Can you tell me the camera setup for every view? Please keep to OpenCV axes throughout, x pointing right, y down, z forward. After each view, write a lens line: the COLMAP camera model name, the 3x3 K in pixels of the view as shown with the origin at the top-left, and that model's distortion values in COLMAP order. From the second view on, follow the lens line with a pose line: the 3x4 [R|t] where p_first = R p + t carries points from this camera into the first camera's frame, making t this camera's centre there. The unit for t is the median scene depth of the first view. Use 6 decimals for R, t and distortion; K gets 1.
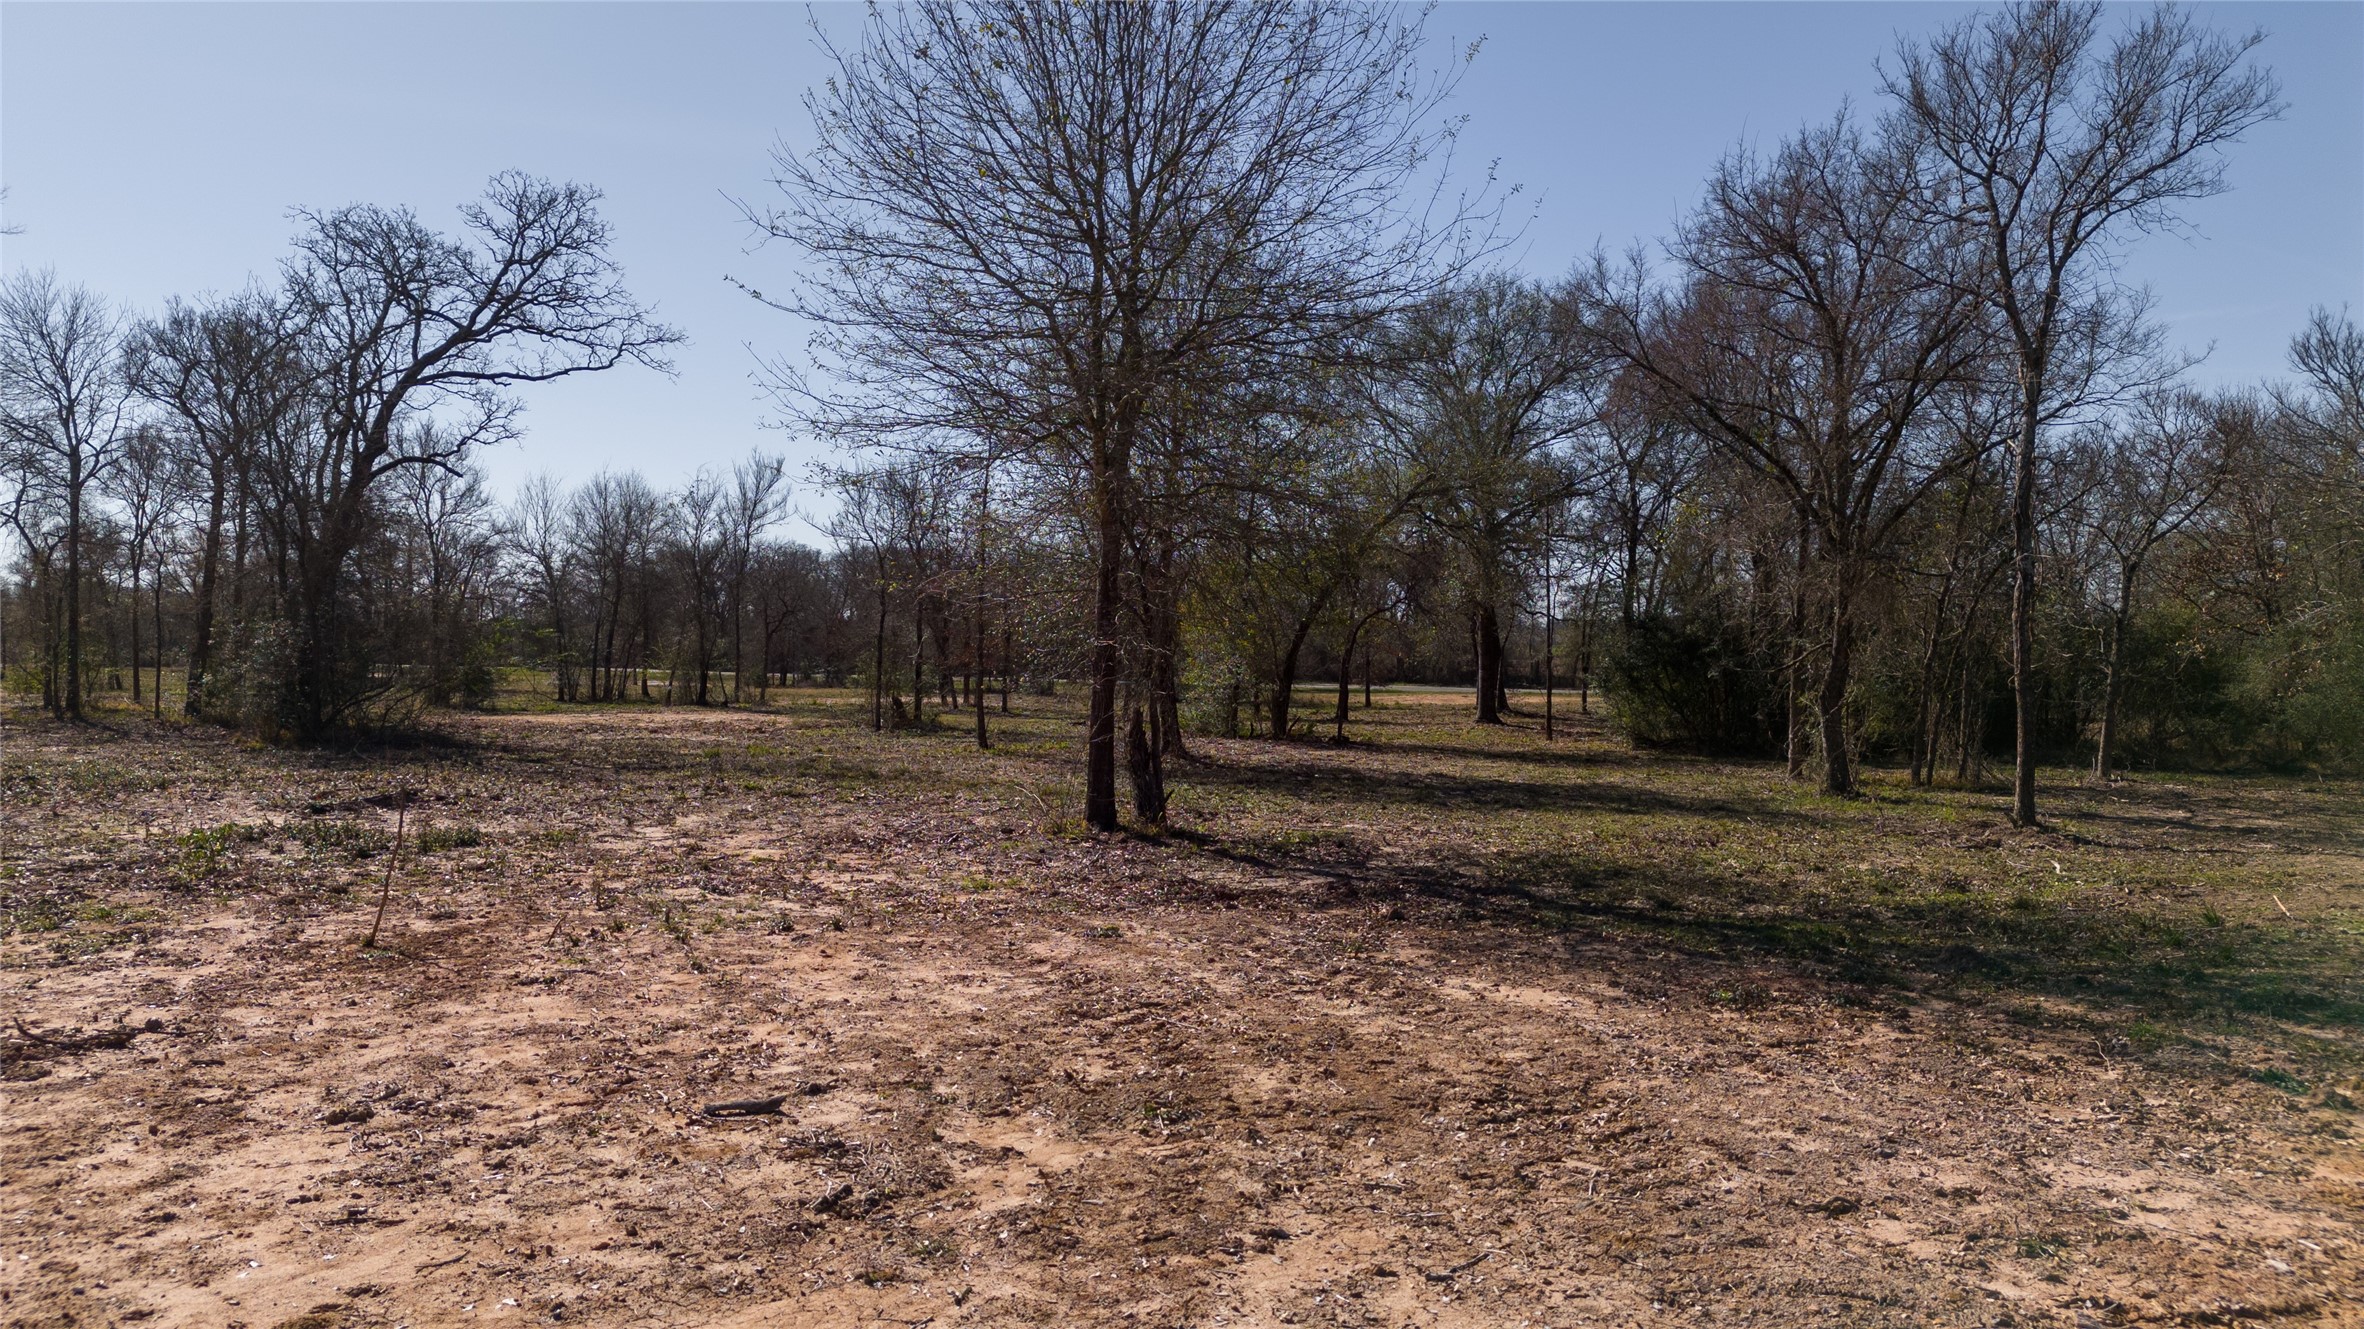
lens RADIAL K [[1644.9, 0, 1182.0], [0, 1644.9, 664.5], [0, 0, 1]] dist [0.054394, -0.052578]
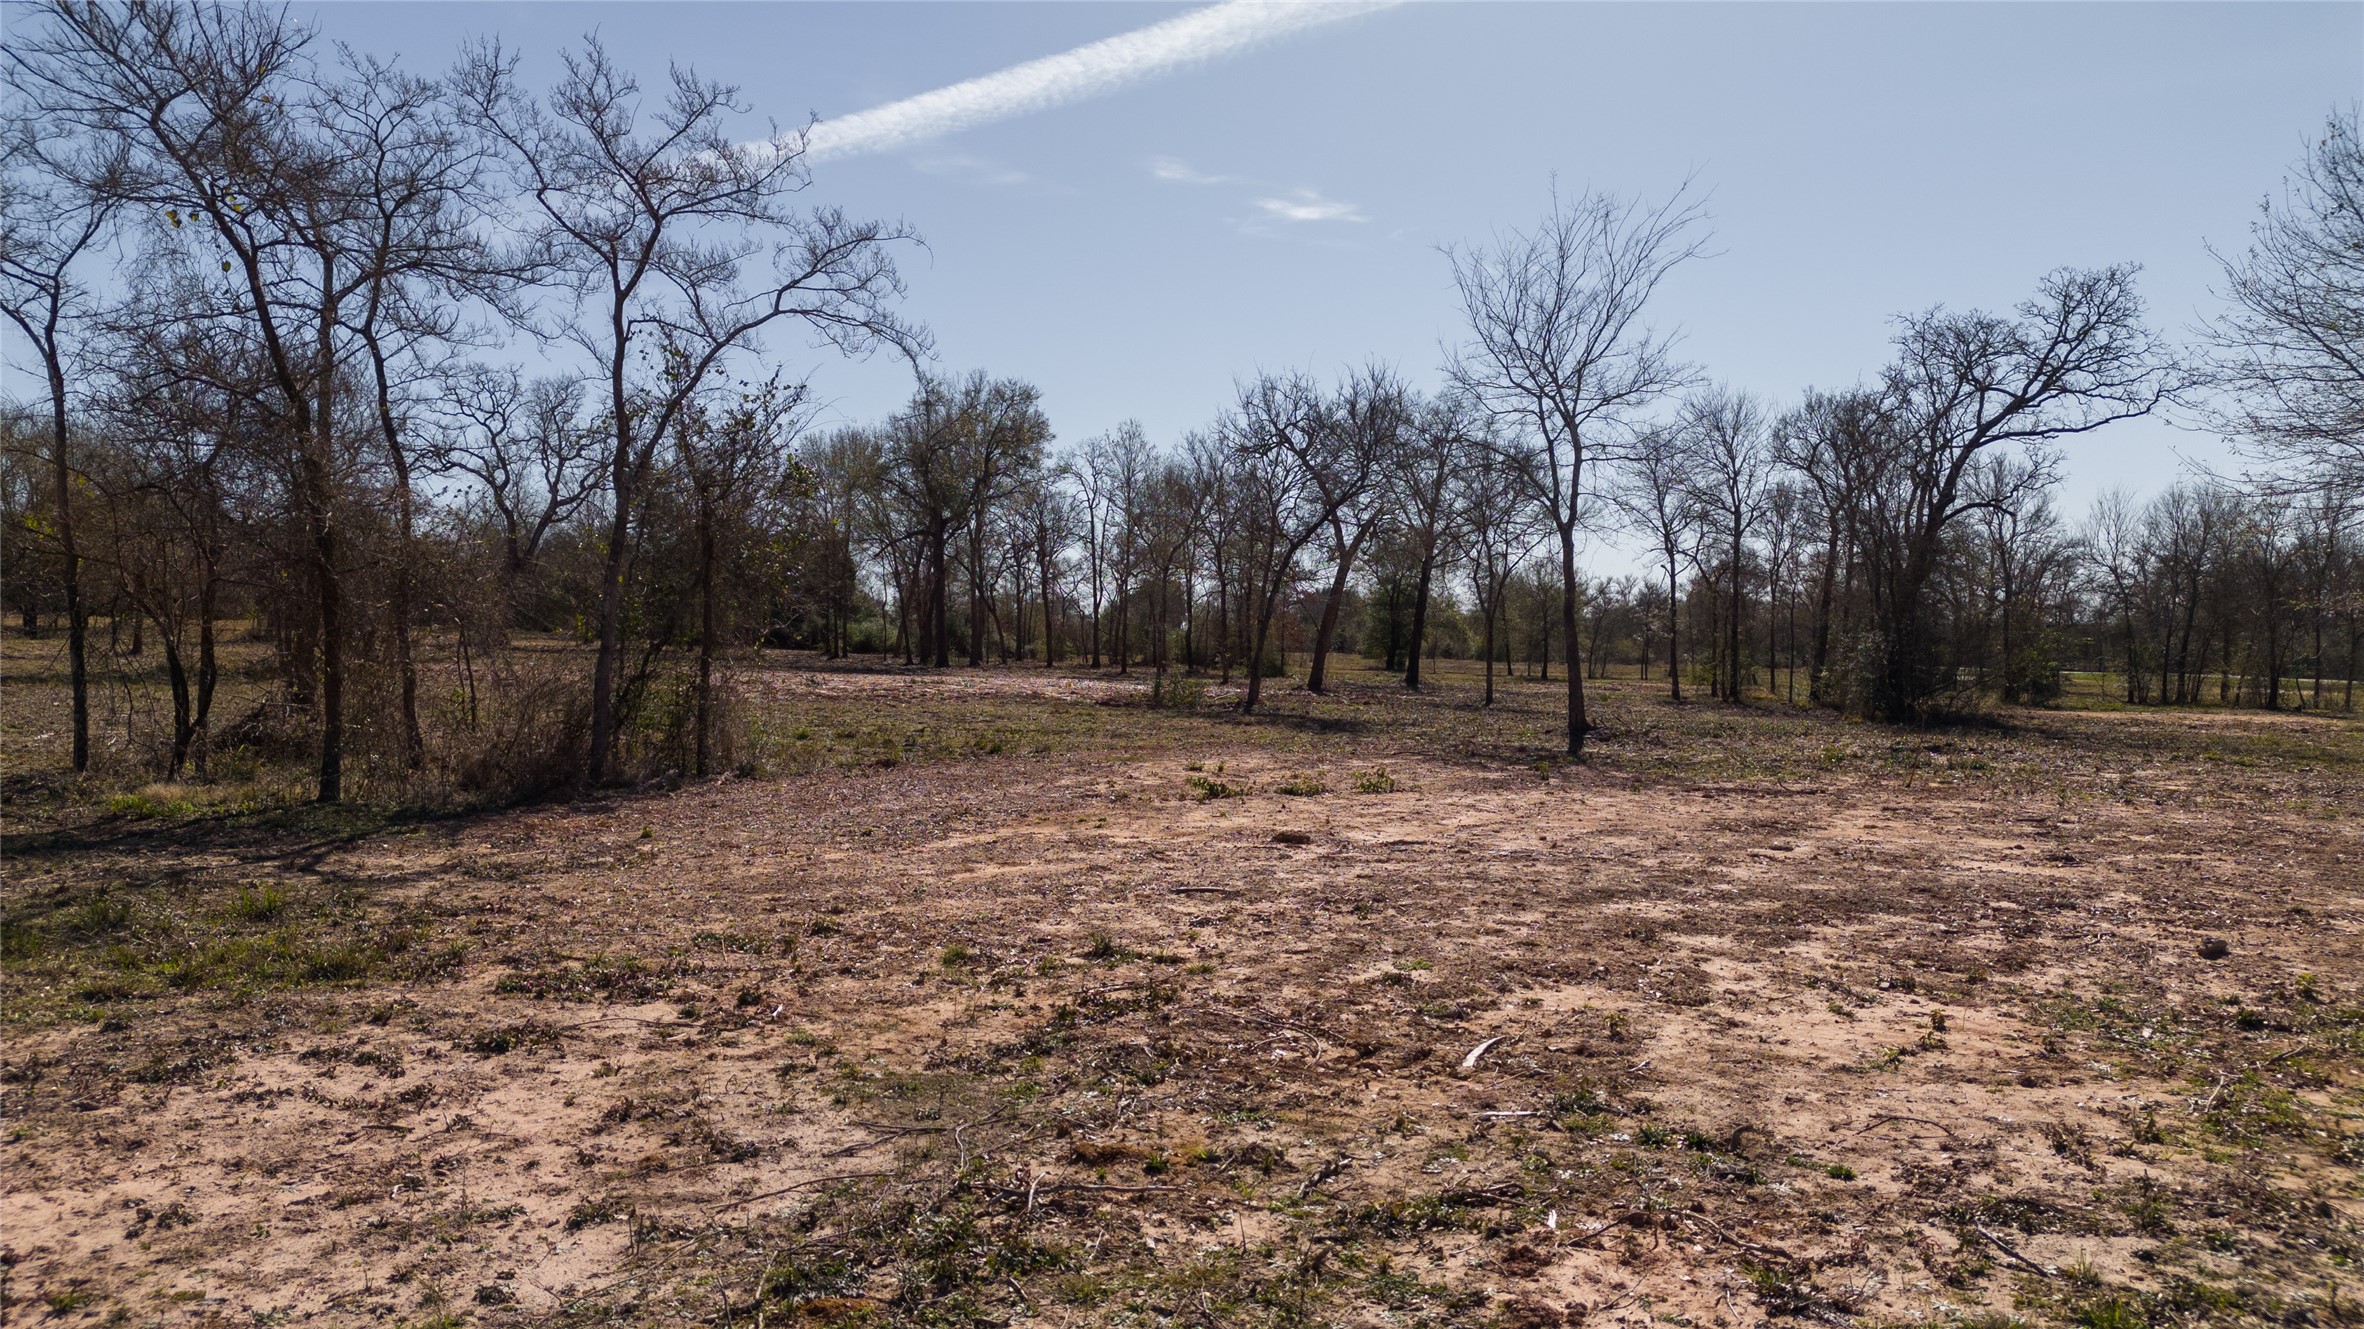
lens RADIAL K [[1644.9, 0, 1182.0], [0, 1644.9, 664.5], [0, 0, 1]] dist [0.054394, -0.052578]
pose [[0.624727, 0.008640, -0.780795, 0.134943], [-0.010612, 0.999940, 0.002573, 0.002812], [0.780771, 0.006678, 0.624782, -0.241132]]
